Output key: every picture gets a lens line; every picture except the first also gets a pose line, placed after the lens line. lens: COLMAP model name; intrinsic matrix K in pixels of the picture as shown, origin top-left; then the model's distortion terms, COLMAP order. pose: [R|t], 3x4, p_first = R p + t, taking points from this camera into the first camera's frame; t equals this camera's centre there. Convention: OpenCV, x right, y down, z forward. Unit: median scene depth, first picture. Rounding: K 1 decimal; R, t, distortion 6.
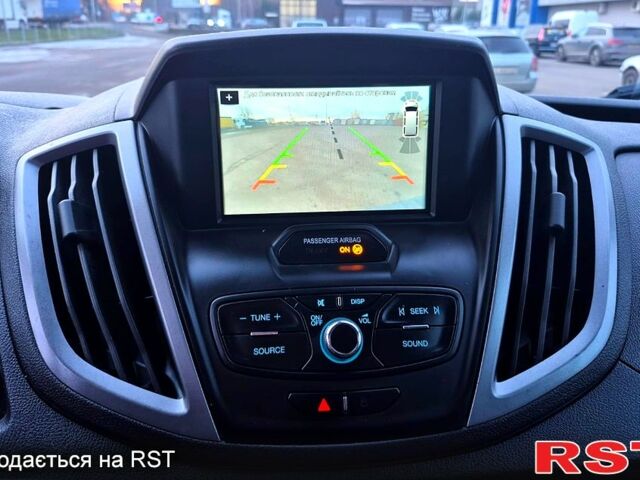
lens RADIAL K [[544.4, 0, 319.8], [0, 544.4, 225.8], [0, 0, 1]] dist [-0.007410, -0.011872]
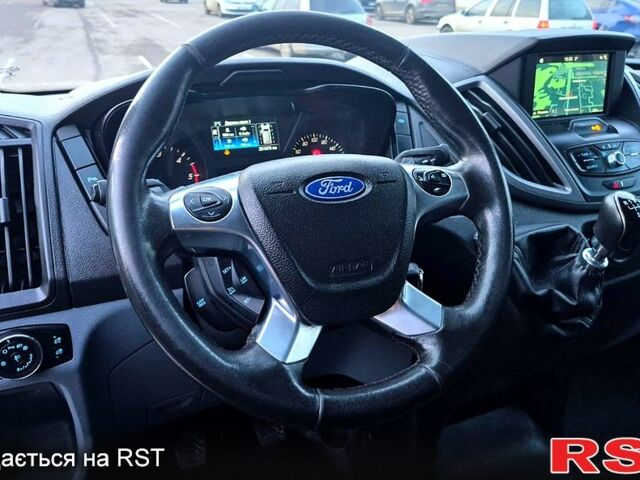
lens RADIAL K [[544.4, 0, 319.8], [0, 544.4, 225.8], [0, 0, 1]] dist [-0.007410, -0.011872]
pose [[0.954216, -0.112677, 0.277083, -1.800516], [0.093914, 0.992351, 0.080121, 0.167540], [-0.283991, -0.050431, 0.957500, -0.931823]]
